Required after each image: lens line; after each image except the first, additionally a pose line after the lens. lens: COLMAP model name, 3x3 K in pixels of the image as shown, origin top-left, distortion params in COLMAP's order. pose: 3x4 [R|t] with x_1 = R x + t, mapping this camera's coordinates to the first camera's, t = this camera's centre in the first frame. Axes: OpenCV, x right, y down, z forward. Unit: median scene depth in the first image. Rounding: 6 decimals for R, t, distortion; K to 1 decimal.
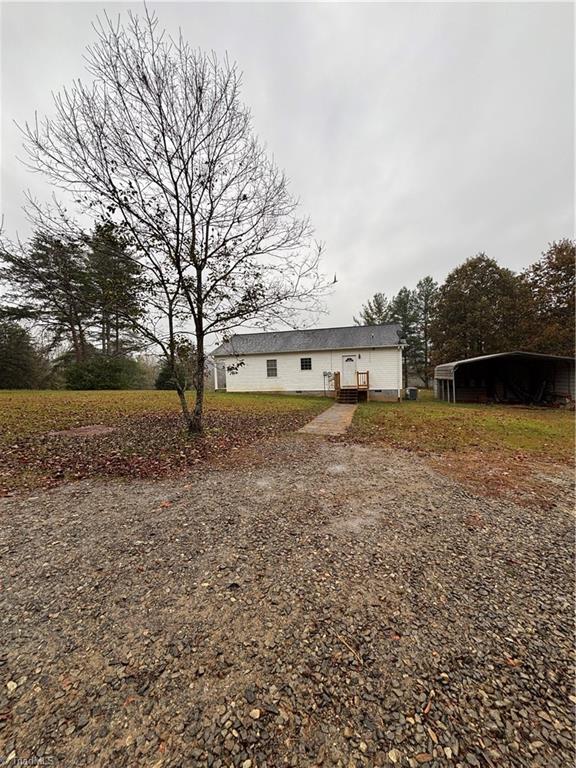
lens RADIAL K [[304.4, 0, 288.0], [0, 304.4, 384.0], [0, 0, 1]] dist [0.000834, 0.000178]
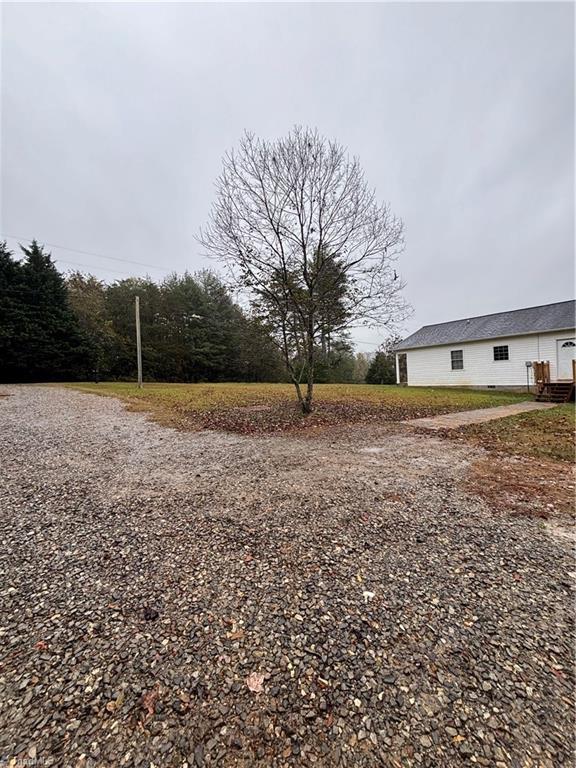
lens RADIAL K [[304.4, 0, 288.0], [0, 304.4, 384.0], [0, 0, 1]] dist [0.000834, 0.000178]
pose [[0.759306, 0.006005, -0.650706, 0.158623], [0.003777, 0.999900, 0.013634, 0.004836], [0.650723, -0.012810, 0.759207, -0.011505]]
